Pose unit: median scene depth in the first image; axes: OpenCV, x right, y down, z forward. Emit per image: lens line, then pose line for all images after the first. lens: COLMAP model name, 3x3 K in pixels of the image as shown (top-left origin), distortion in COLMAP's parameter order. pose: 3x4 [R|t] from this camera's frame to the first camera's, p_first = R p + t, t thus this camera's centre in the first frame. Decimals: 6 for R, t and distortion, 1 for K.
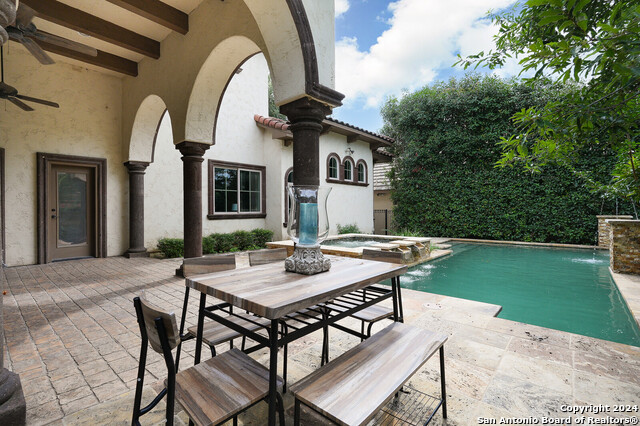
lens RADIAL K [[296.2, 0, 318.3], [0, 296.2, 211.1], [0, 0, 1]] dist [-0.003073, 0.000718]
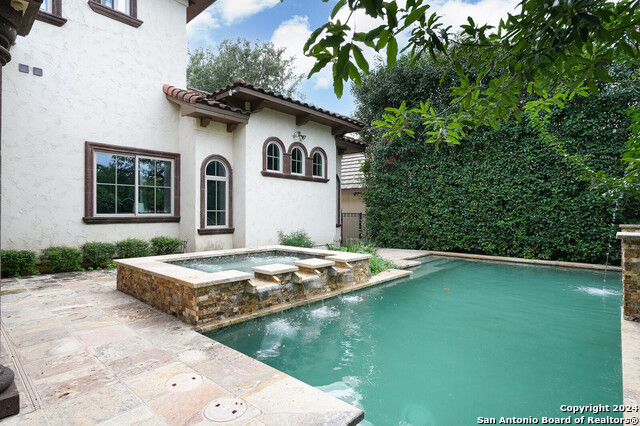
lens RADIAL K [[335.3, 0, 317.4], [0, 335.3, 215.7], [0, 0, 1]] dist [-0.007616, 0.002889]
pose [[0.999848, 0.011515, -0.013093, 0.182377], [-0.011436, 0.999916, 0.006101, -0.002405], [0.013162, -0.005950, 0.999896, 0.148144]]
